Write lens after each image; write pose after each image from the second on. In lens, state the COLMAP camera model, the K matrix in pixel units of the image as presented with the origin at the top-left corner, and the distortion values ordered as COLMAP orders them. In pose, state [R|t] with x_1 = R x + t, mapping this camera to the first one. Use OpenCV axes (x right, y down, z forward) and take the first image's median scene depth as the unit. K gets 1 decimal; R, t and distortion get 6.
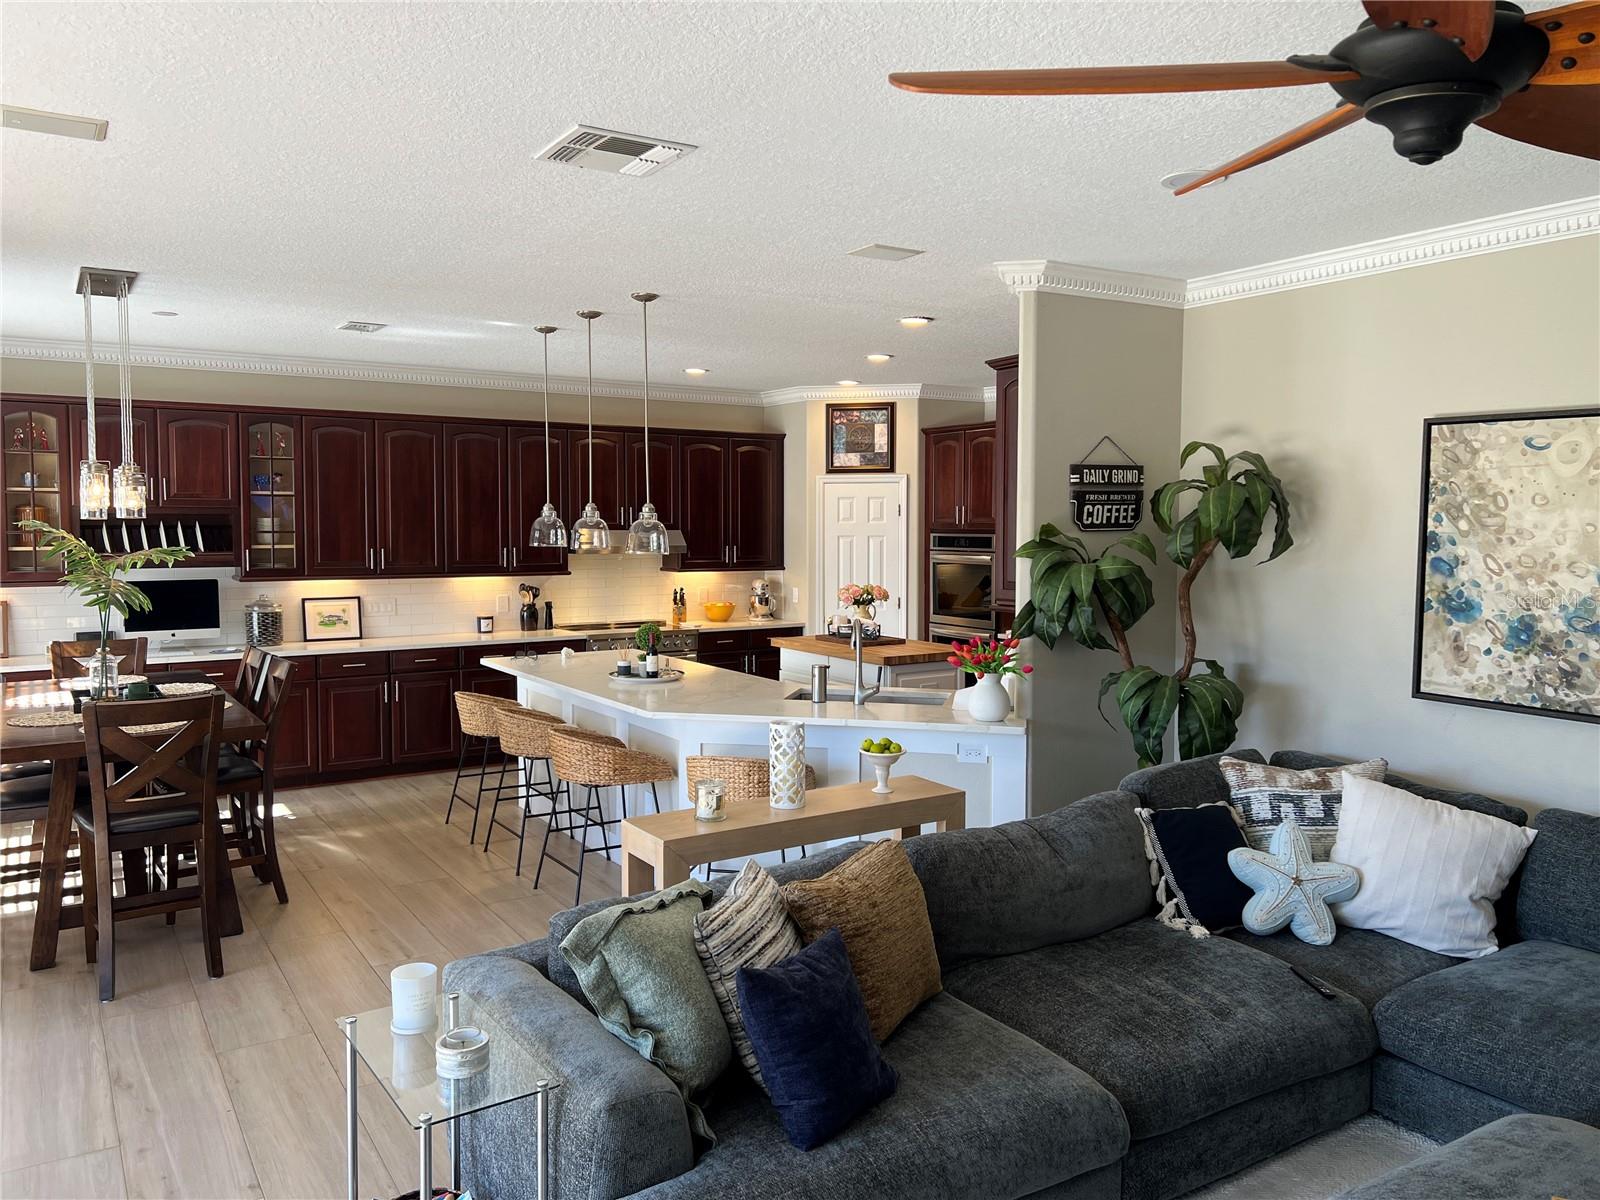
lens RADIAL K [[1190.5, 0, 809.2], [0, 1190.5, 588.5], [0, 0, 1]] dist [0.039498, -0.049201]
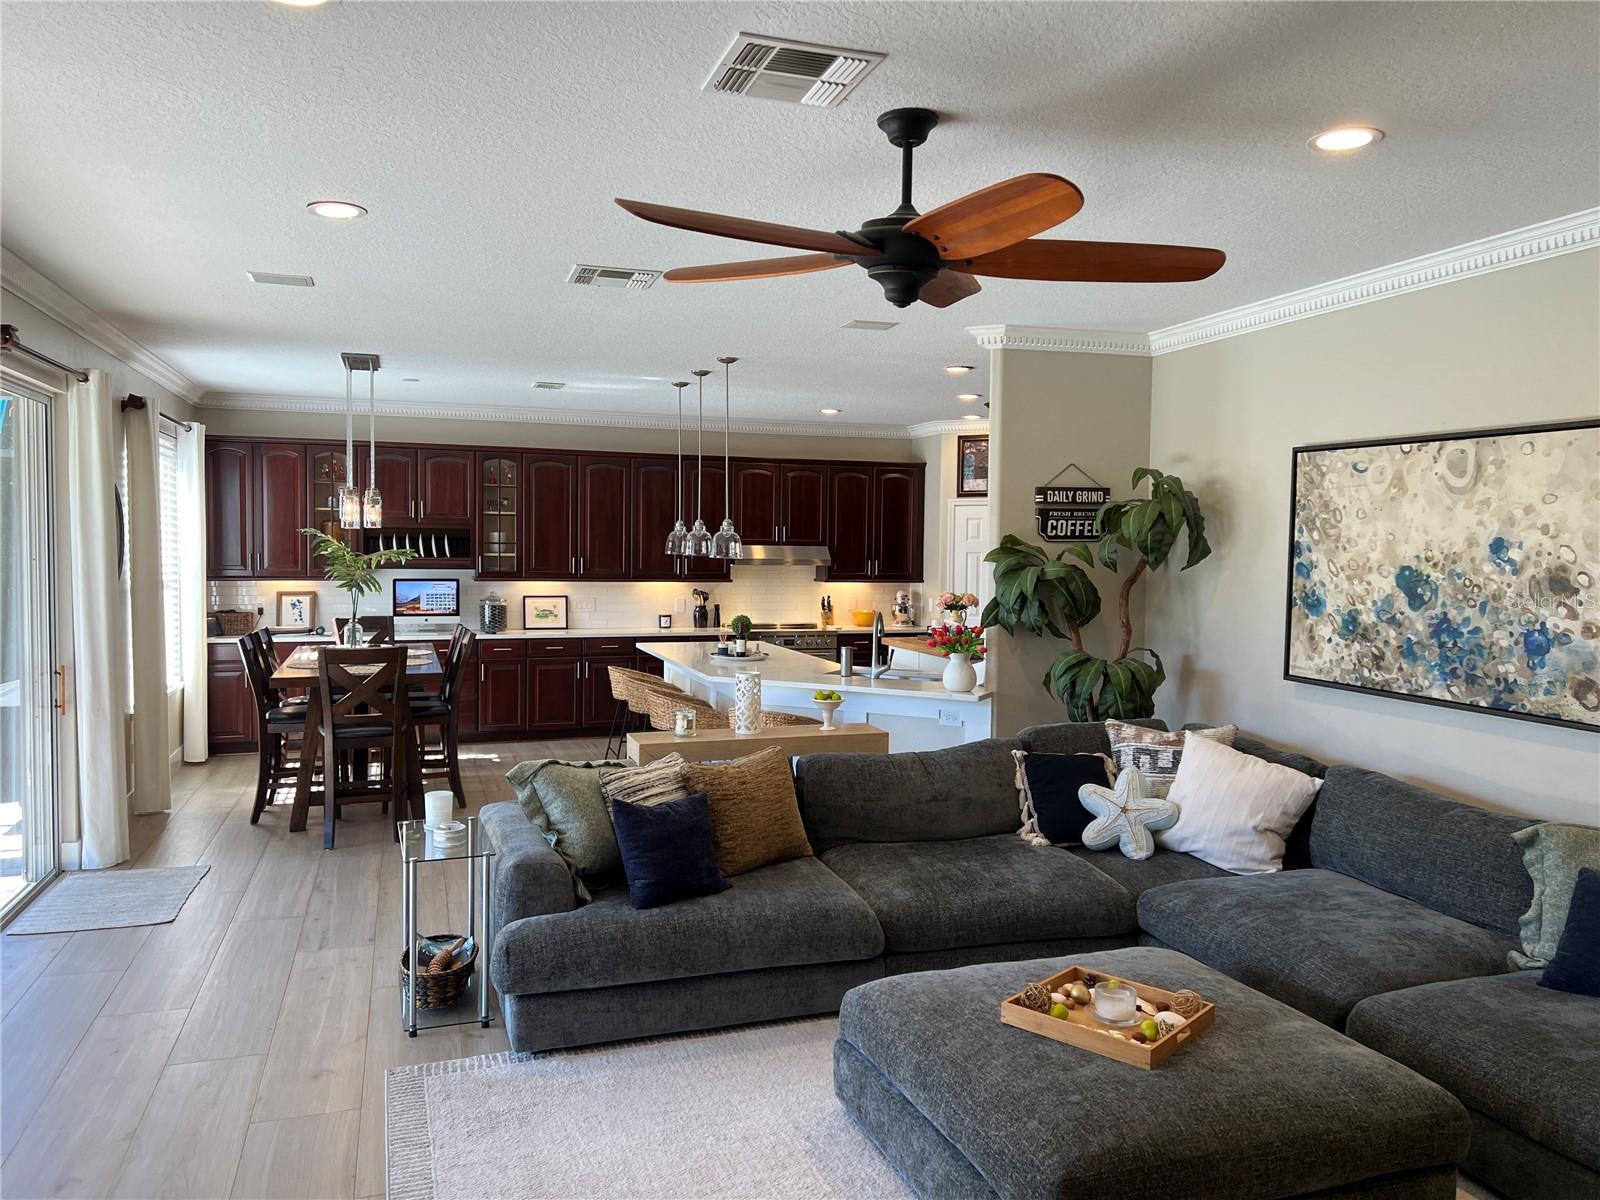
lens RADIAL K [[1190.5, 0, 810.7], [0, 1190.5, 604.6], [0, 0, 1]] dist [0.039498, -0.049201]
pose [[0.968592, 0.020898, -0.247777, 0.303029], [-0.023508, 0.999695, -0.007581, 0.032433], [0.247543, 0.013167, 0.968787, -0.250280]]
